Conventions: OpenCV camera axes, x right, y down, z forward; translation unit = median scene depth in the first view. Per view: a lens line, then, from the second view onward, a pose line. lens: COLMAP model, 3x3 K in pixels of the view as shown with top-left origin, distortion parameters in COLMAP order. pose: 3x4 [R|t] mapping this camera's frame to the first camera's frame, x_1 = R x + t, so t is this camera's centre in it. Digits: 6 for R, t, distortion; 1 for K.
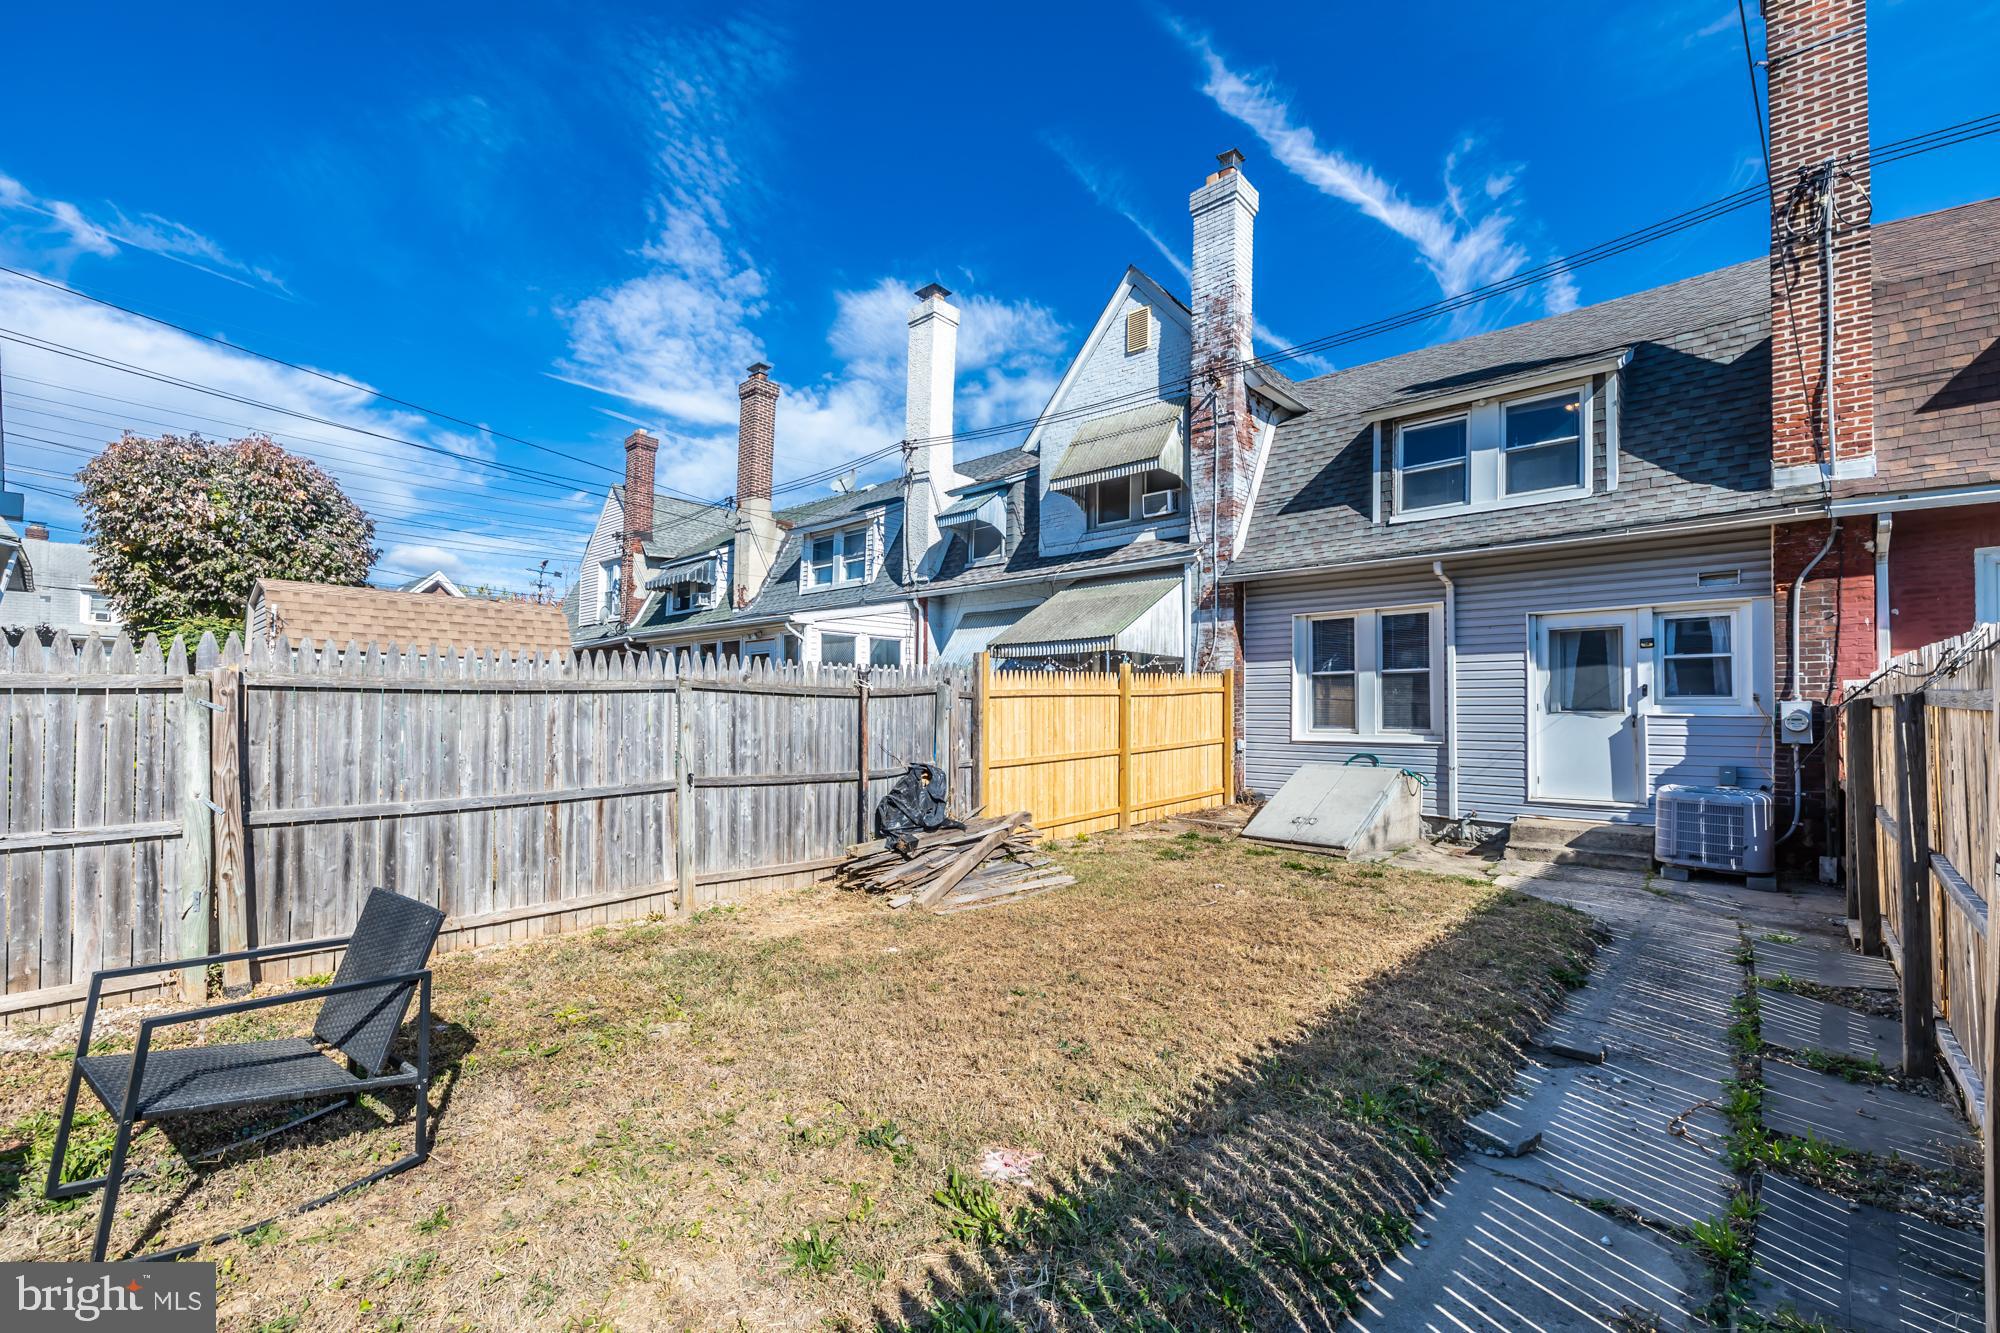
lens RADIAL K [[859.6, 0, 1013.9], [0, 859.6, 716.8], [0, 0, 1]] dist [0.000245, 0.000035]
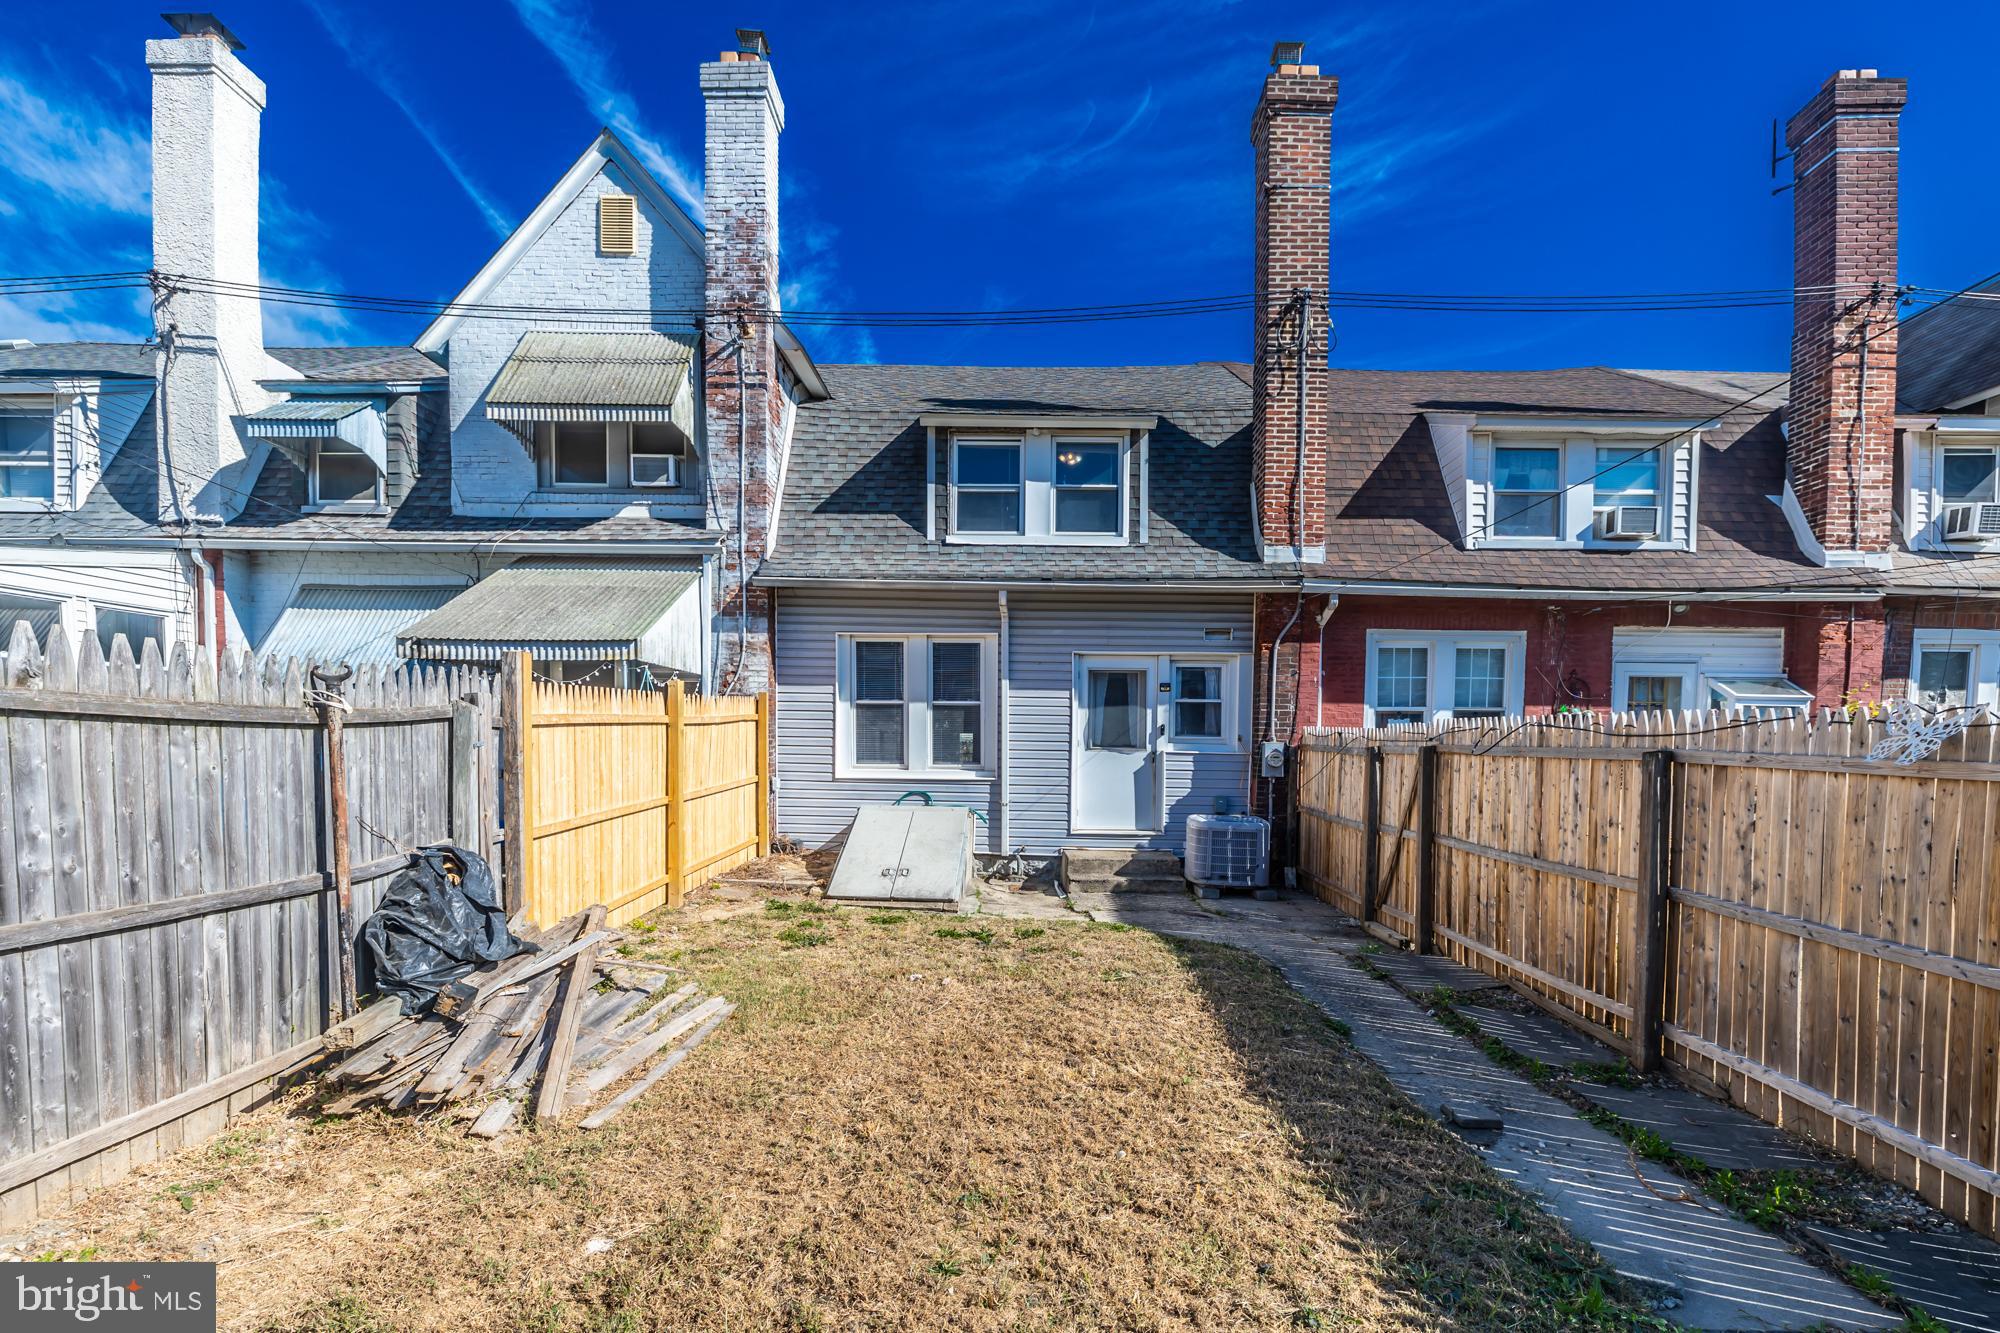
lens RADIAL K [[859.6, 0, 981.3], [0, 859.6, 799.9], [0, 0, 1]] dist [0.000245, 0.000035]
pose [[0.754544, -0.038695, 0.655107, -0.170885], [-0.009168, 0.997541, 0.069481, -0.014434], [-0.656185, -0.058433, 0.752334, 0.291315]]
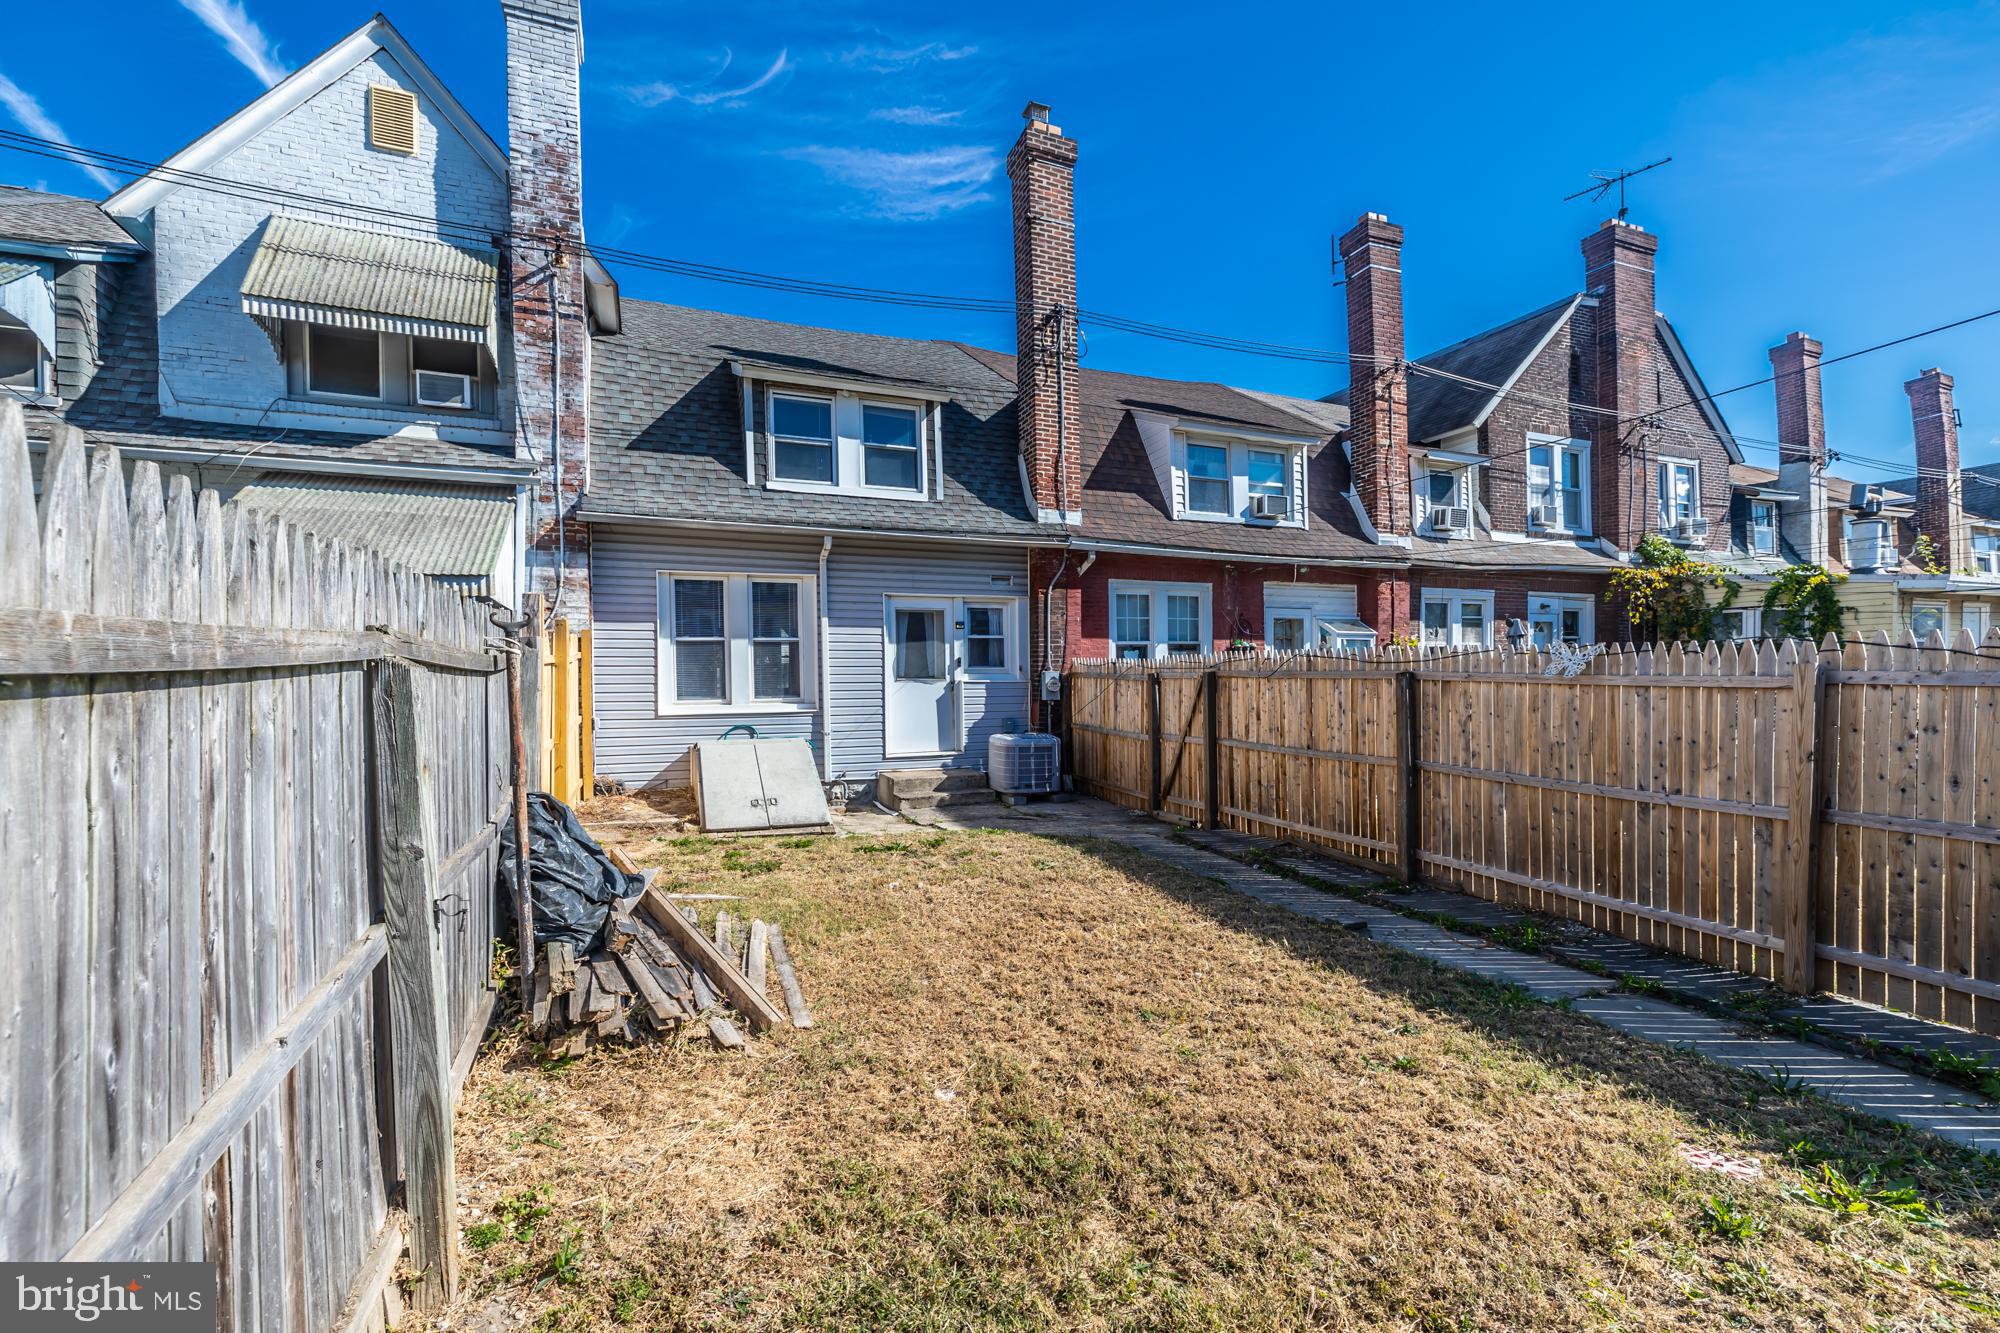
lens RADIAL K [[859.6, 0, 947.2], [0, 859.6, 700.2], [0, 0, 1]] dist [0.000245, 0.000035]
pose [[0.437378, -0.035447, 0.898579, -0.402053], [0.010060, 0.999353, 0.034526, -0.017713], [-0.899221, -0.006062, 0.437452, 0.432359]]
